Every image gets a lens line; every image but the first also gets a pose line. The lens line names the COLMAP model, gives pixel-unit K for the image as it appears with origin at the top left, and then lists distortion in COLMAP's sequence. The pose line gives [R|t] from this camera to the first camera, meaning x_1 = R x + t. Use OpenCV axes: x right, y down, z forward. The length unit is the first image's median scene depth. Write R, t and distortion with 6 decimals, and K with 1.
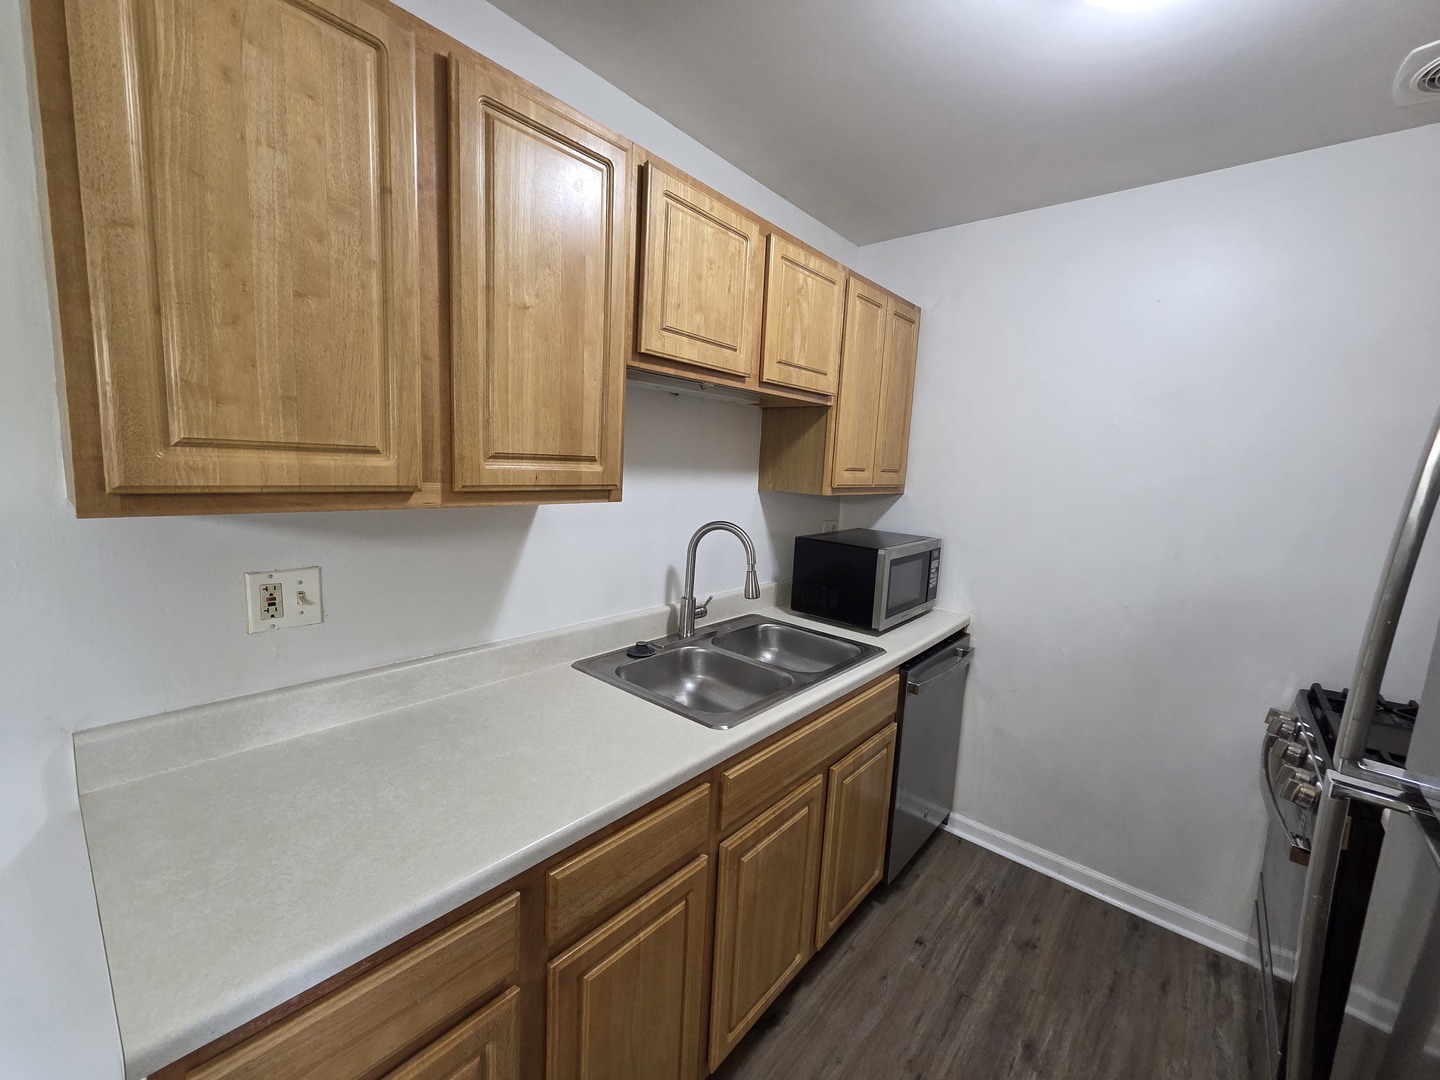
lens RADIAL K [[587.3, 0, 722.4], [0, 587.3, 538.2], [0, 0, 1]] dist [0.003909, -0.000394]
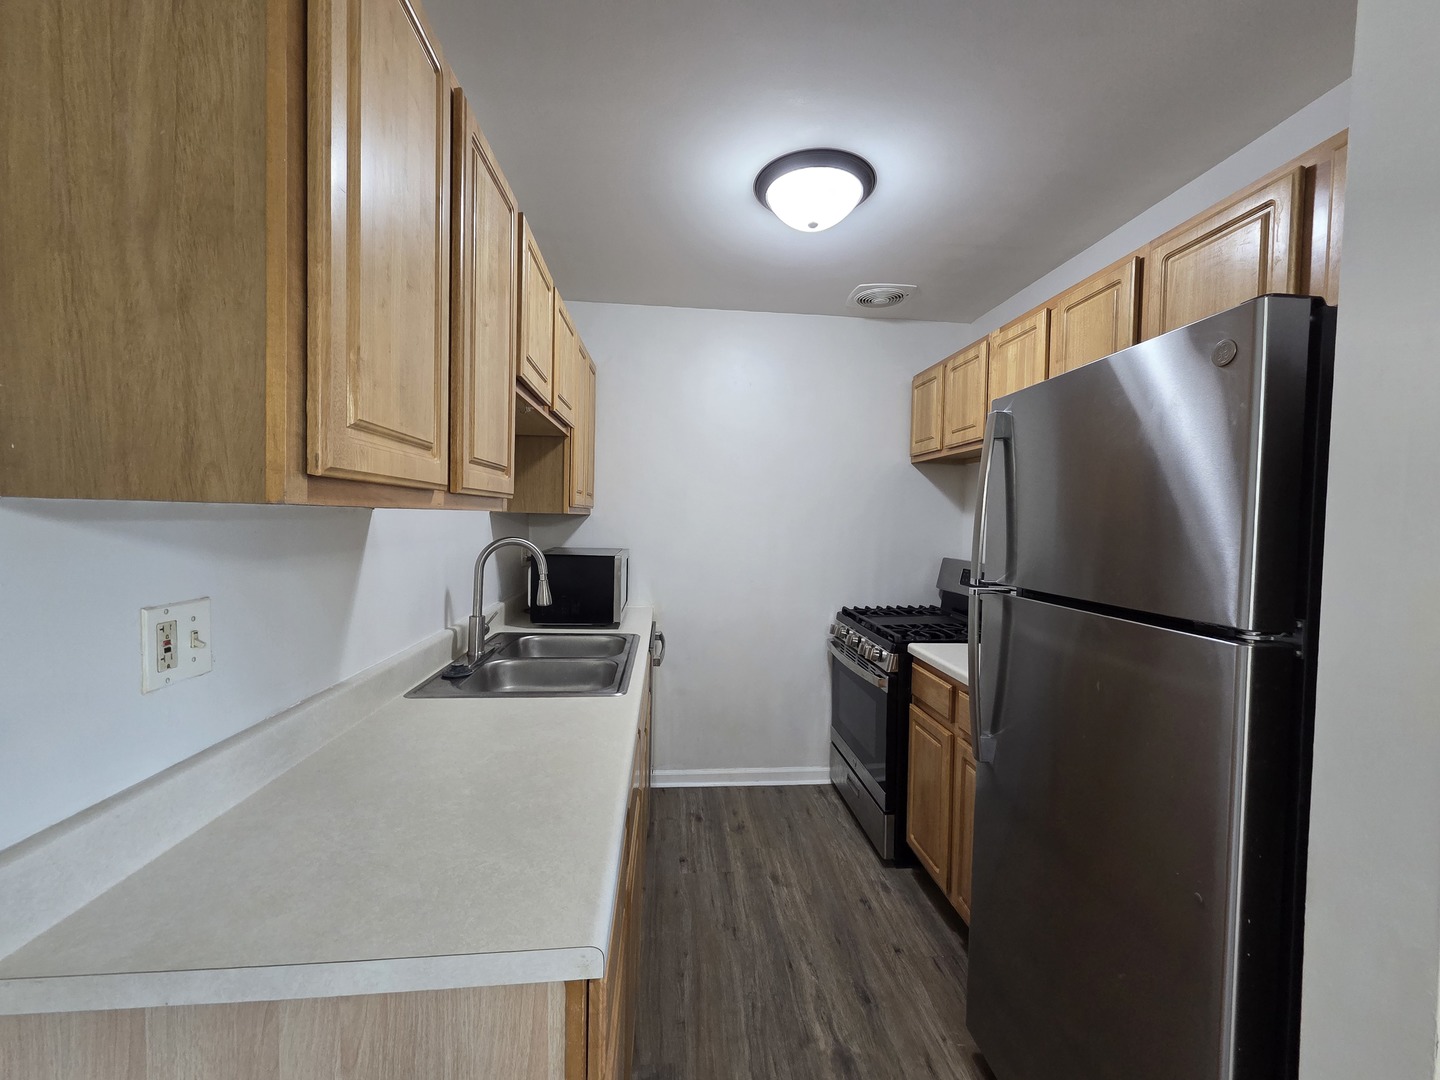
lens RADIAL K [[587.3, 0, 722.4], [0, 587.3, 538.2], [0, 0, 1]] dist [0.003909, -0.000394]
pose [[0.695826, -0.056669, 0.715971, -0.500725], [0.107944, 0.993810, -0.026248, 0.042291], [-0.710052, 0.095549, 0.697636, -0.010853]]
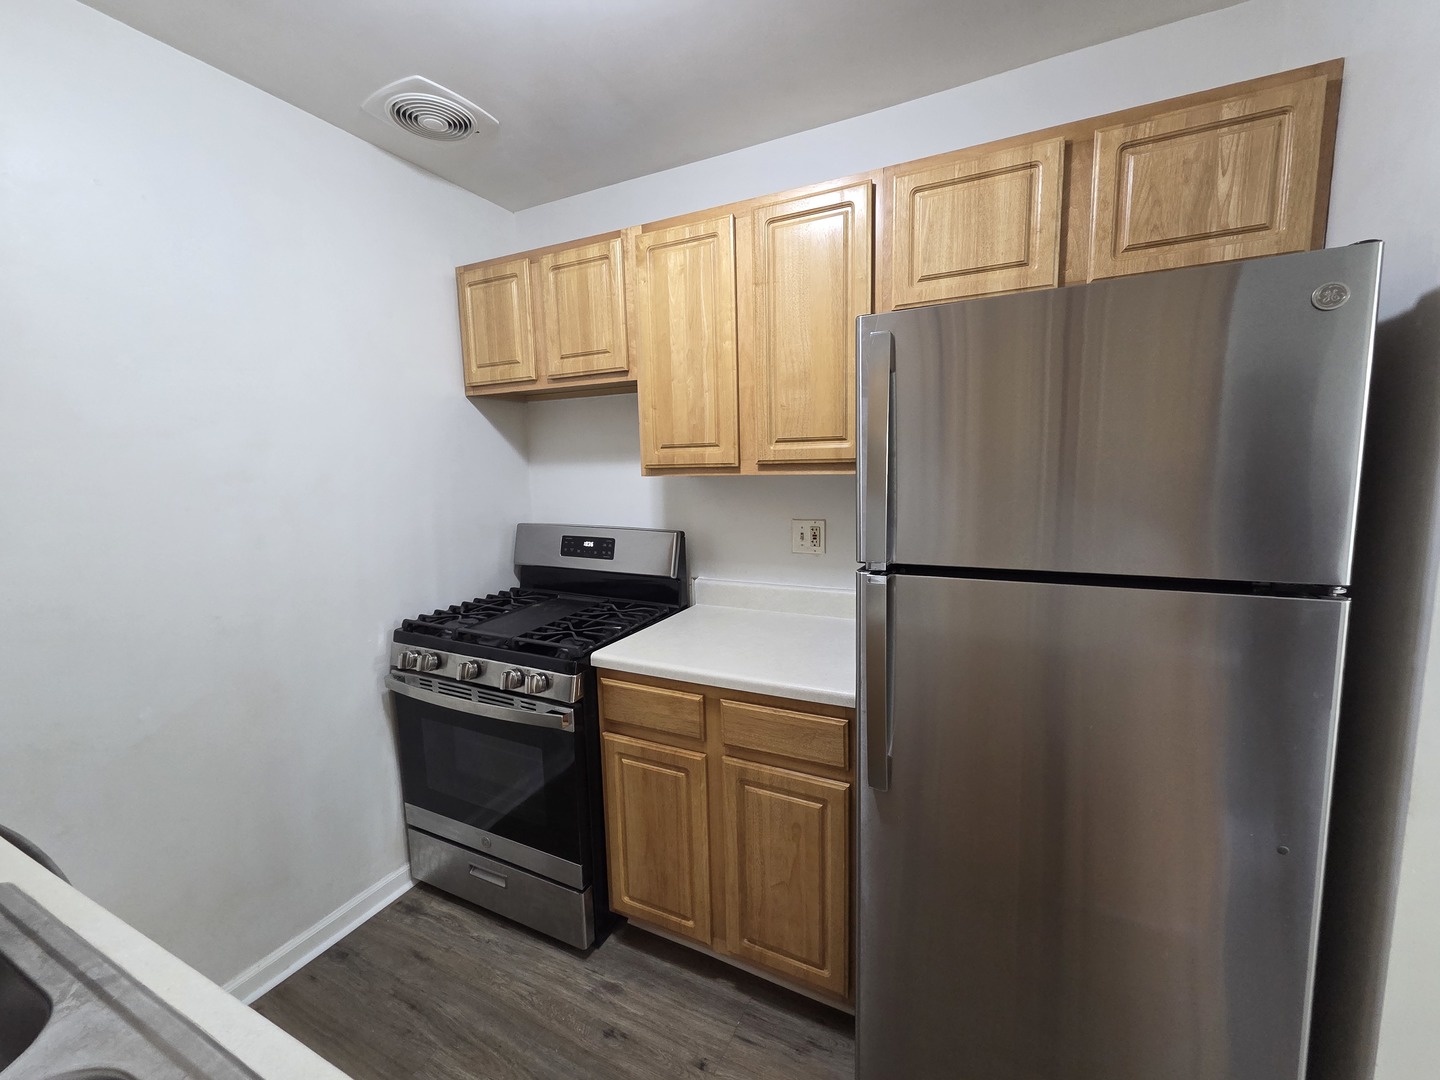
lens RADIAL K [[587.3, 0, 722.4], [0, 587.3, 538.2], [0, 0, 1]] dist [0.003909, -0.000394]
pose [[-0.249842, -0.164940, 0.954135, -0.202607], [0.138196, 0.969223, 0.203735, -0.052956], [-0.958374, 0.182760, -0.219359, 0.599159]]
